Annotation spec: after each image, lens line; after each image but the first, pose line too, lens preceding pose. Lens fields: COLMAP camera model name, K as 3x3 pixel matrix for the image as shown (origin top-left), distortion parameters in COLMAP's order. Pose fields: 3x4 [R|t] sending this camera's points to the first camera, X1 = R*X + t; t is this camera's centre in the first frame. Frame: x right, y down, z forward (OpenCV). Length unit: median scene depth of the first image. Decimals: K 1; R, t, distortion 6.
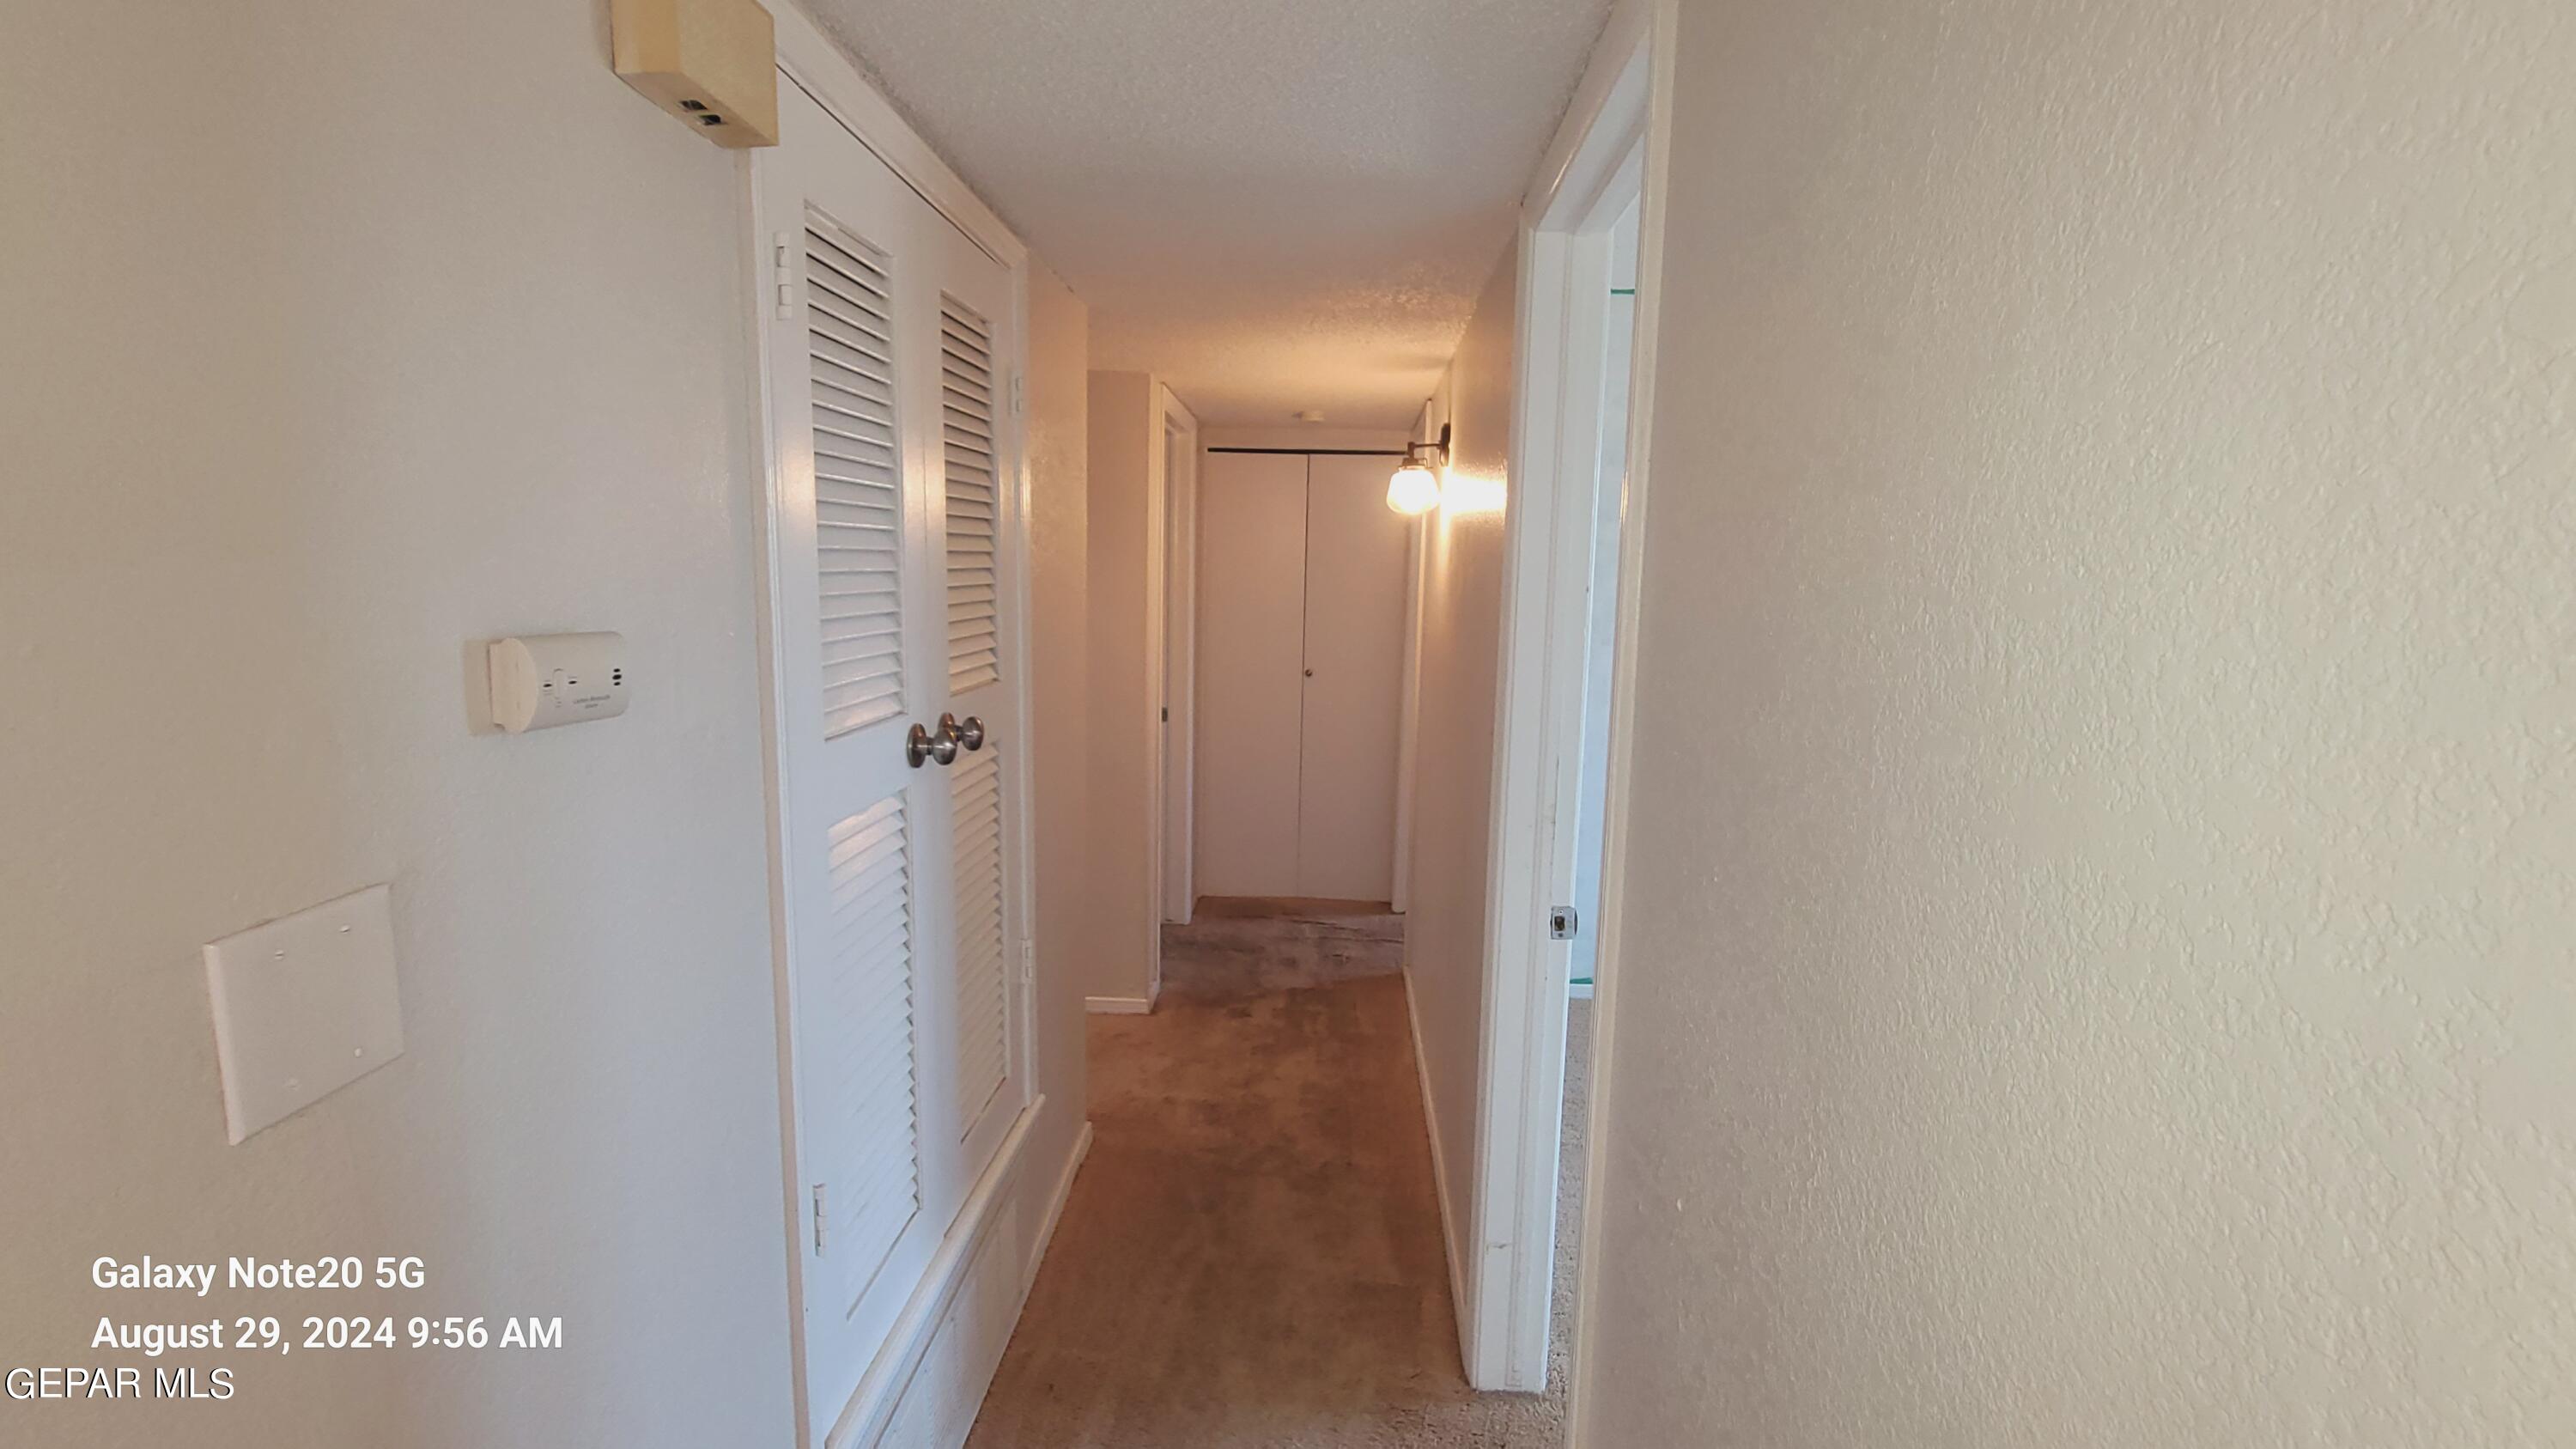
lens RADIAL K [[1179.7, 0, 1300.0], [0, 1179.7, 735.5], [0, 0, 1]] dist [-0.015047, 0.005433]
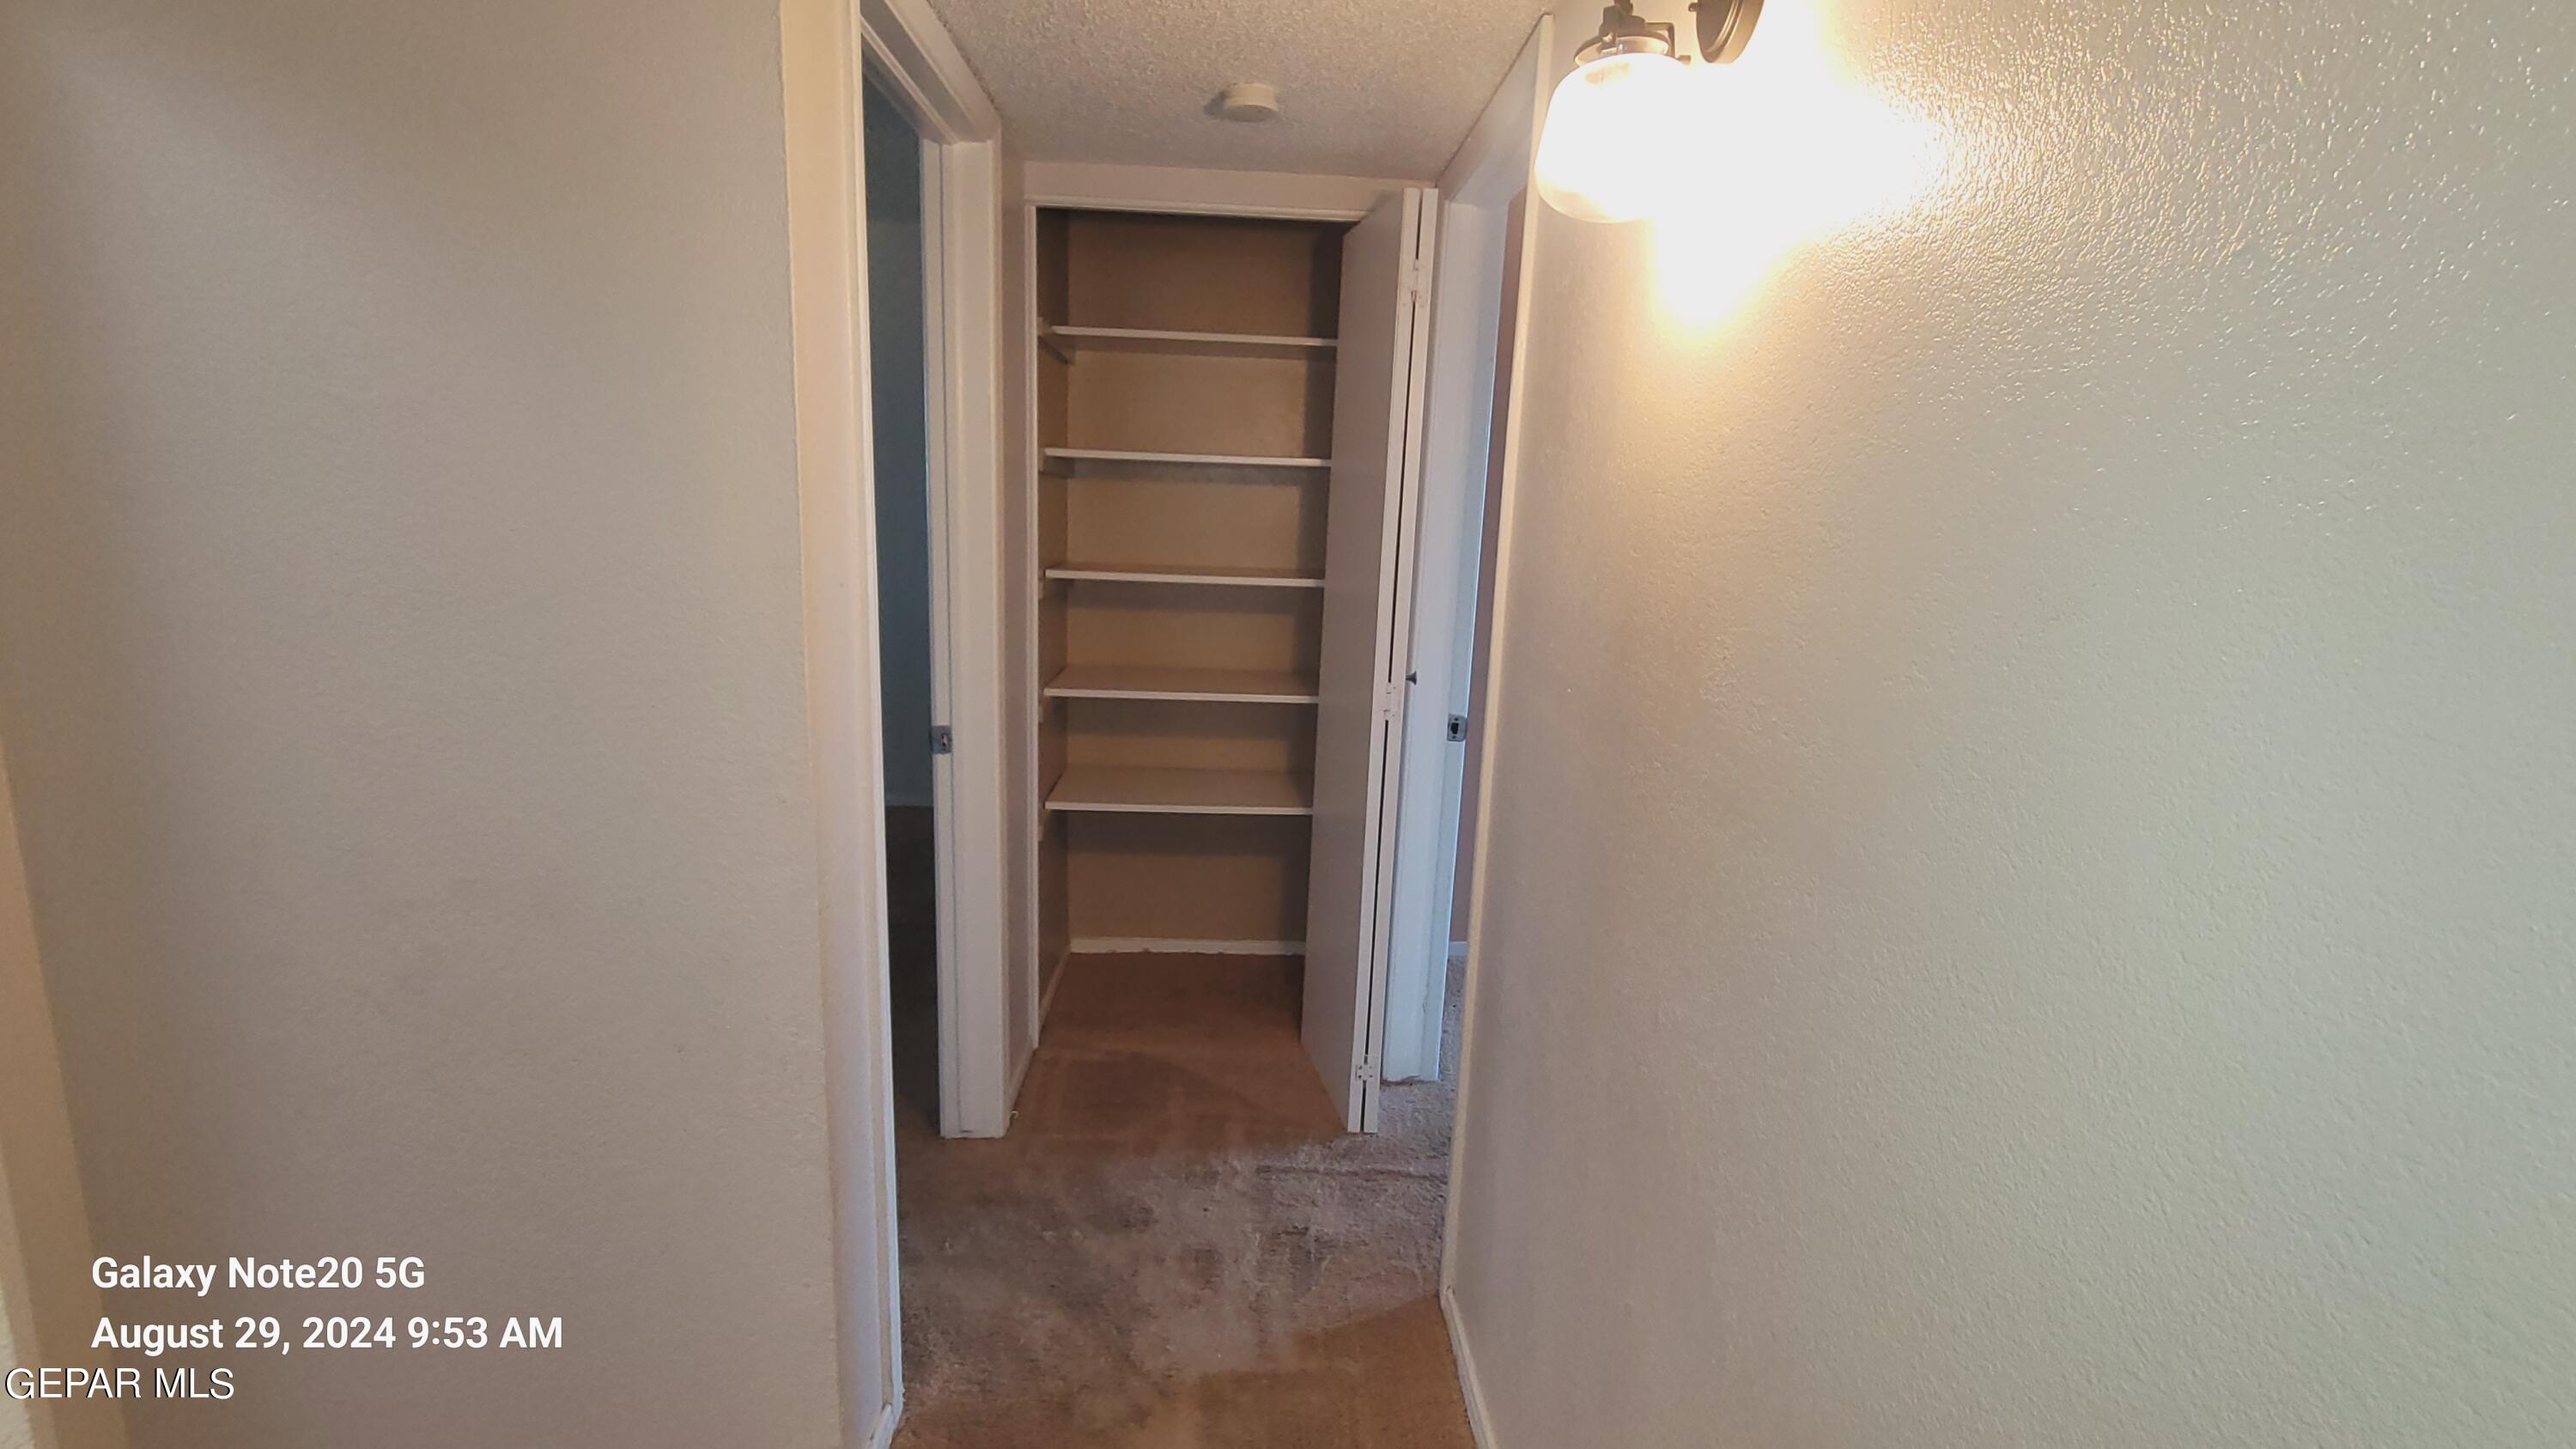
lens RADIAL K [[1179.7, 0, 1300.0], [0, 1179.7, 735.5], [0, 0, 1]] dist [-0.015047, 0.005433]
pose [[0.996061, -0.000880, 0.088666, -0.011083], [-0.005700, 0.997247, 0.073929, -0.059152], [-0.088487, -0.074143, 0.993314, 0.549052]]
